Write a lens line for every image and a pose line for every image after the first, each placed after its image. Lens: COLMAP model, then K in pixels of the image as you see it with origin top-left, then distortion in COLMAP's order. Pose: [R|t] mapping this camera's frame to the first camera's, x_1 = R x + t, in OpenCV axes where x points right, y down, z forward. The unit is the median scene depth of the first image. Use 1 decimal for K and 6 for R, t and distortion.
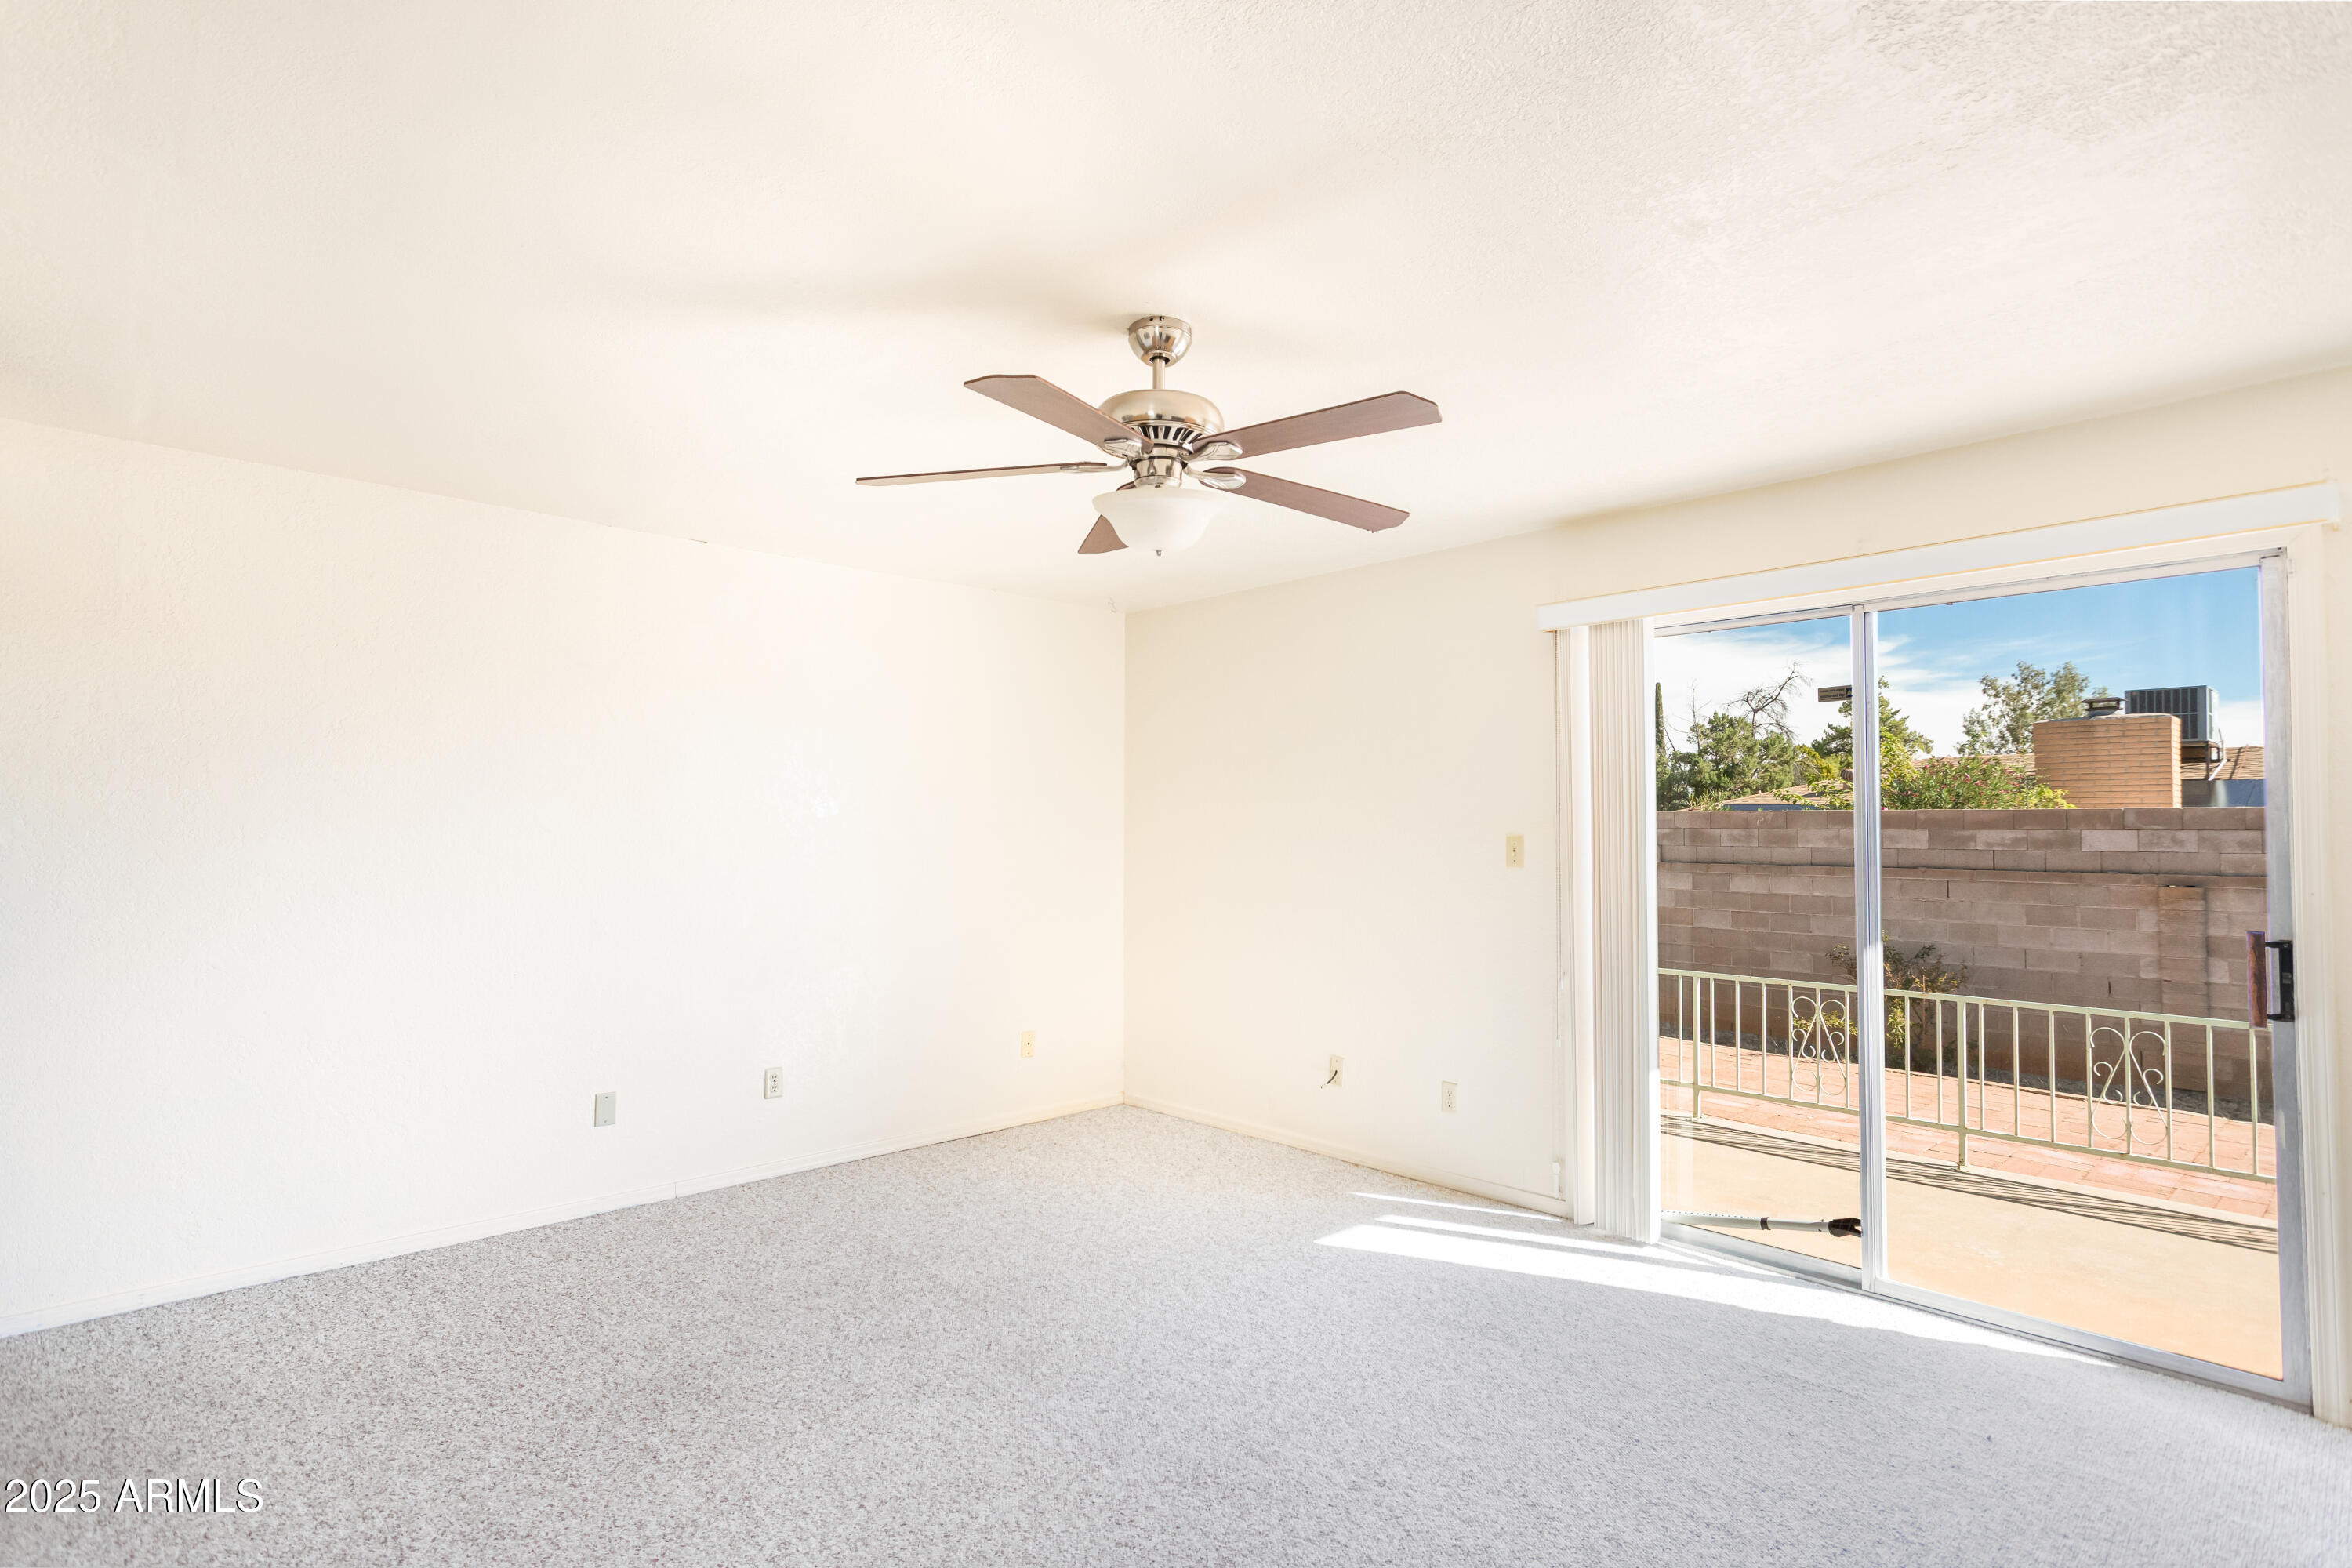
lens RADIAL K [[1183.9, 0, 1177.7], [0, 1183.9, 808.1], [0, 0, 1]] dist [-0.002448, 0.000782]
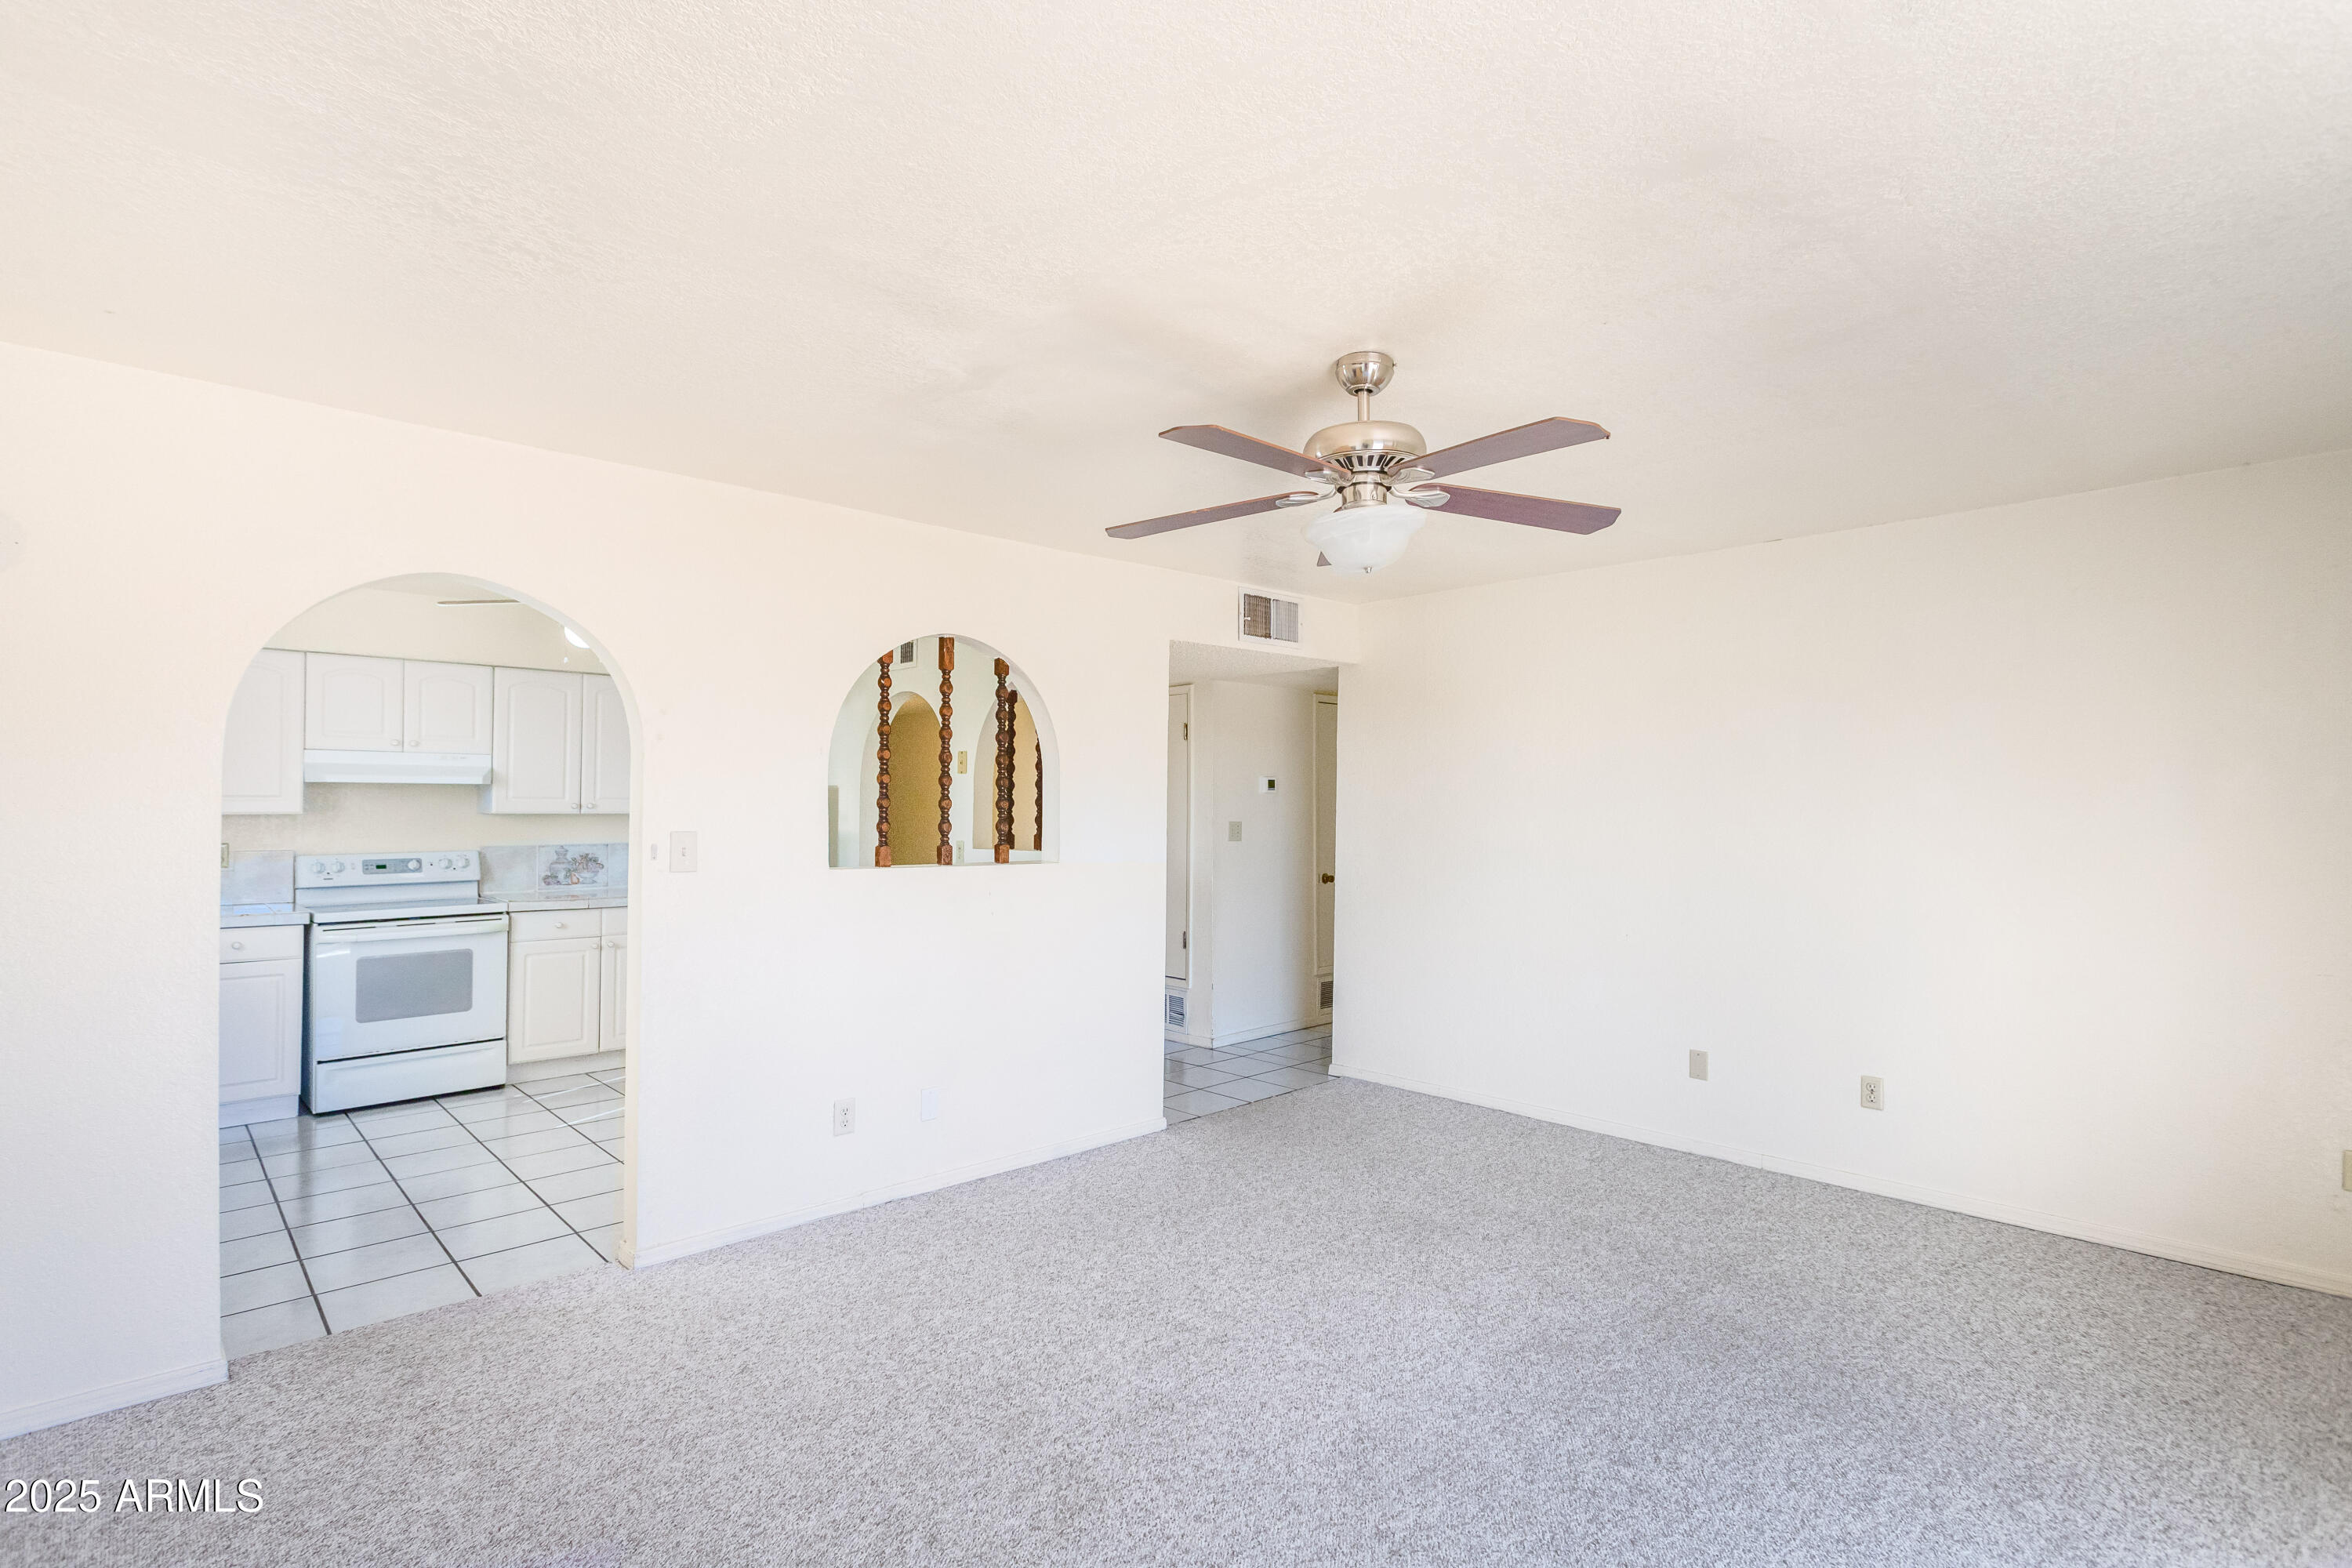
lens RADIAL K [[1141.7, 0, 1177.5], [0, 1141.7, 776.3], [0, 0, 1]] dist [0.002455, 0.000000]
pose [[-0.014117, -0.027166, -0.999531, 0.706603], [0.019470, 0.999434, -0.027438, -0.007212], [0.999711, -0.019848, -0.013580, 0.559930]]
